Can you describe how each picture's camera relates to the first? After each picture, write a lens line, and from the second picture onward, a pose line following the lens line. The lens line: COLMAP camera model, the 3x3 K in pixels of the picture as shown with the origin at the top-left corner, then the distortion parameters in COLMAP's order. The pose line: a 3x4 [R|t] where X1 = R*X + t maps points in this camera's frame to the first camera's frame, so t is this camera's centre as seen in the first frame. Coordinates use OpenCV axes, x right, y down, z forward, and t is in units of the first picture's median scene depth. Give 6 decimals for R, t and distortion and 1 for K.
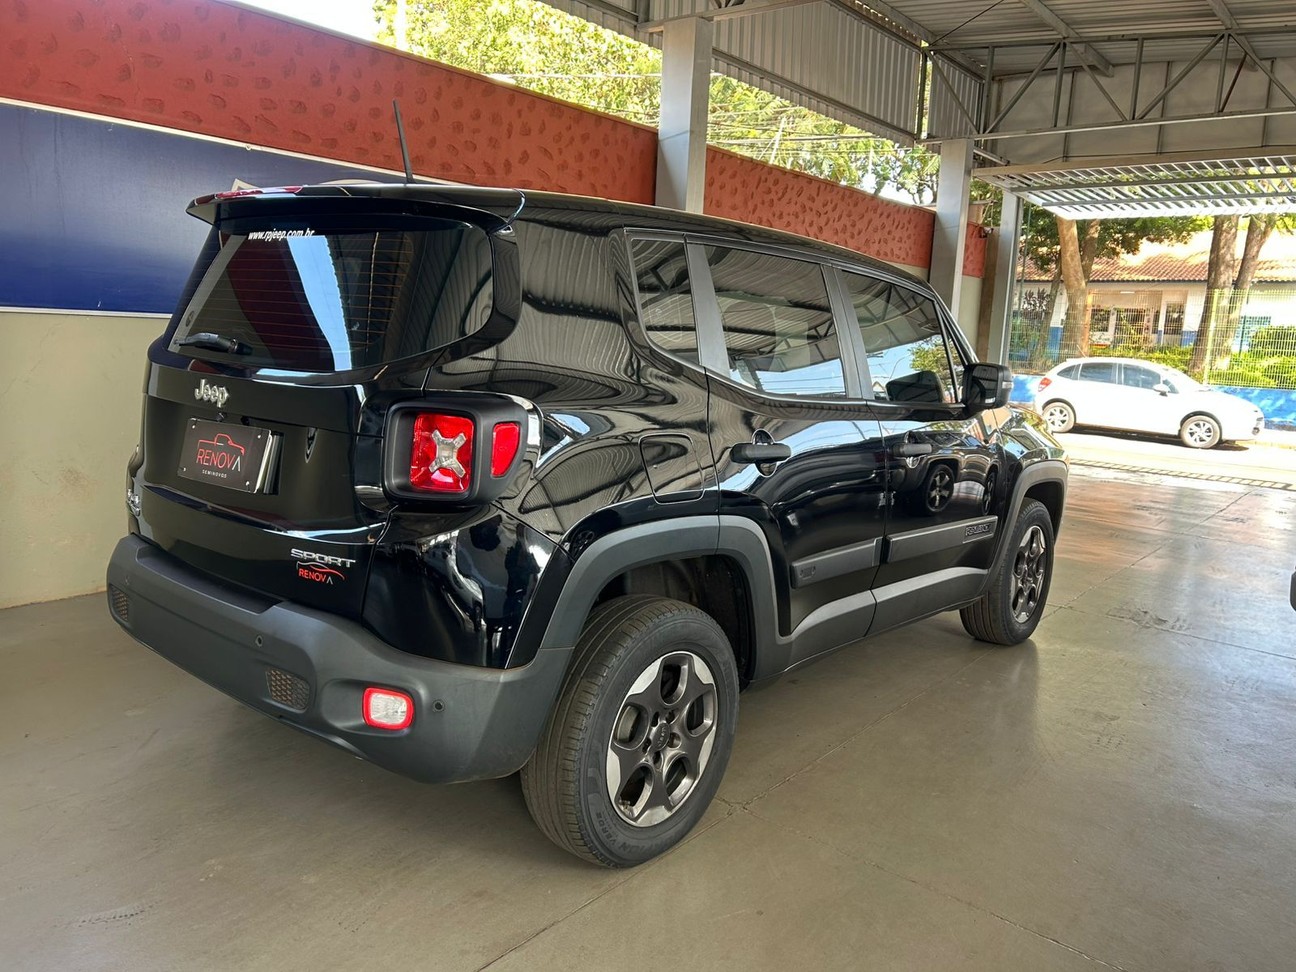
lens RADIAL K [[966.6, 0, 654.7], [0, 966.6, 488.6], [0, 0, 1]] dist [0.000463, -0.031358]
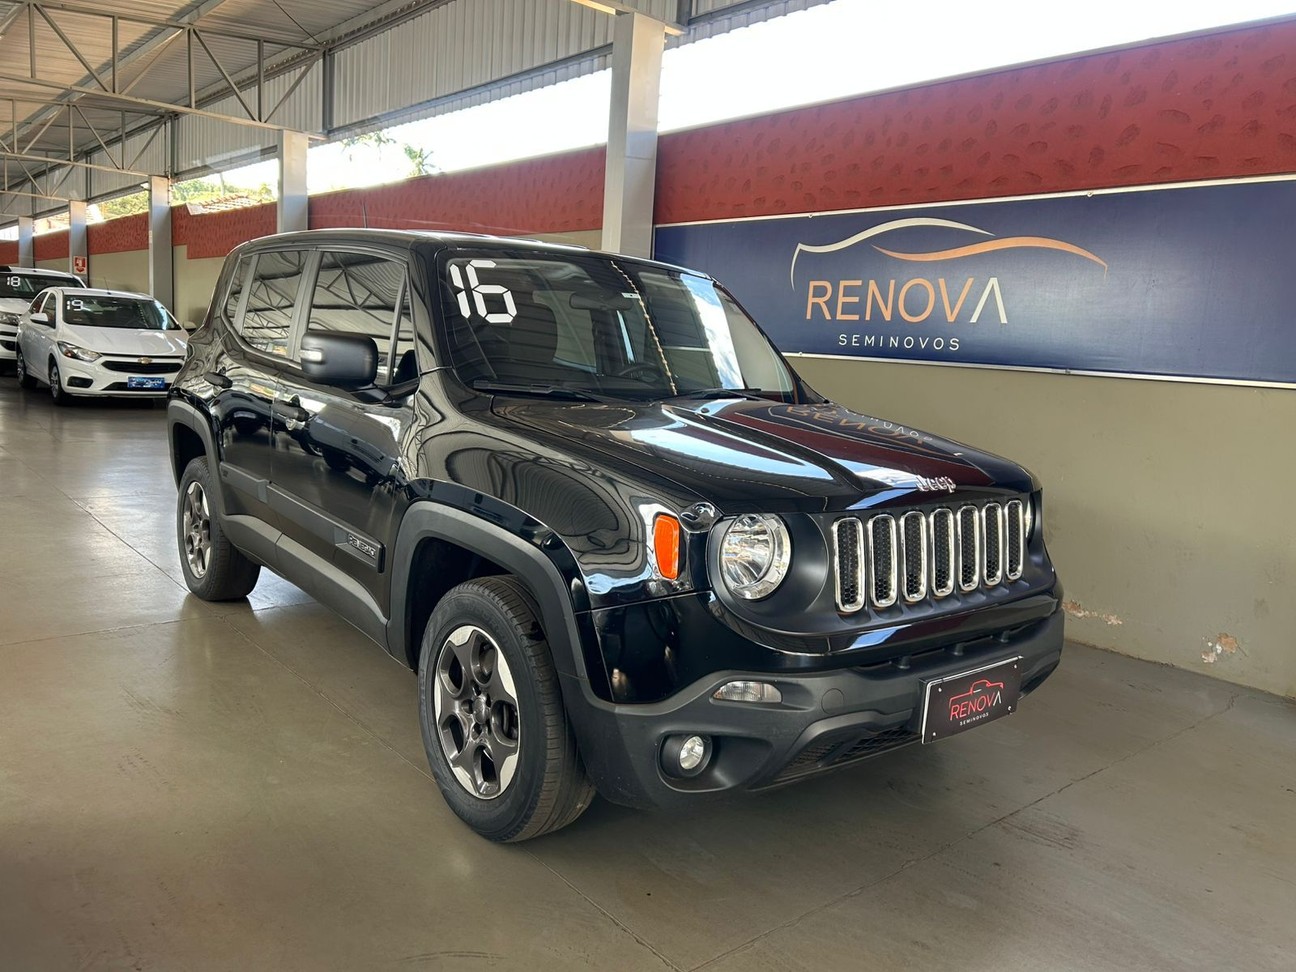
lens RADIAL K [[966.6, 0, 654.7], [0, 966.6, 488.6], [0, 0, 1]] dist [0.000463, -0.031358]
pose [[-0.159729, 0.084697, -0.983521, 0.529876], [-0.225087, 0.966943, 0.119825, -0.078194], [0.961157, 0.240517, -0.135384, 0.669239]]
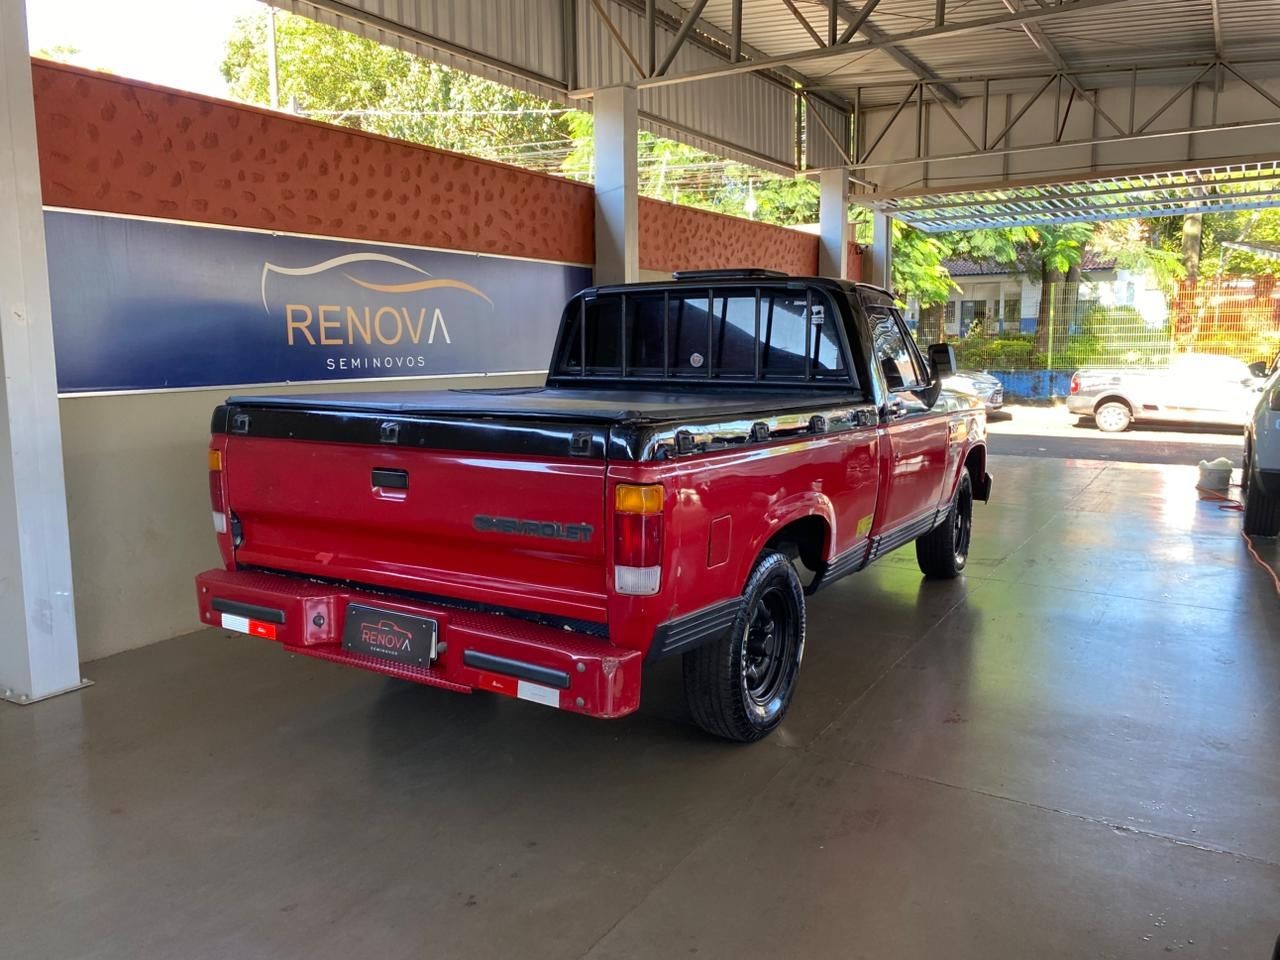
lens RADIAL K [[954.7, 0, 646.6], [0, 954.7, 482.6], [0, 0, 1]] dist [0.000463, -0.031358]
pose [[0.989849, -0.076176, 0.119983, -0.094396], [0.077901, 0.996913, -0.009746, -0.012818], [-0.118870, 0.018994, 0.992728, -0.097001]]
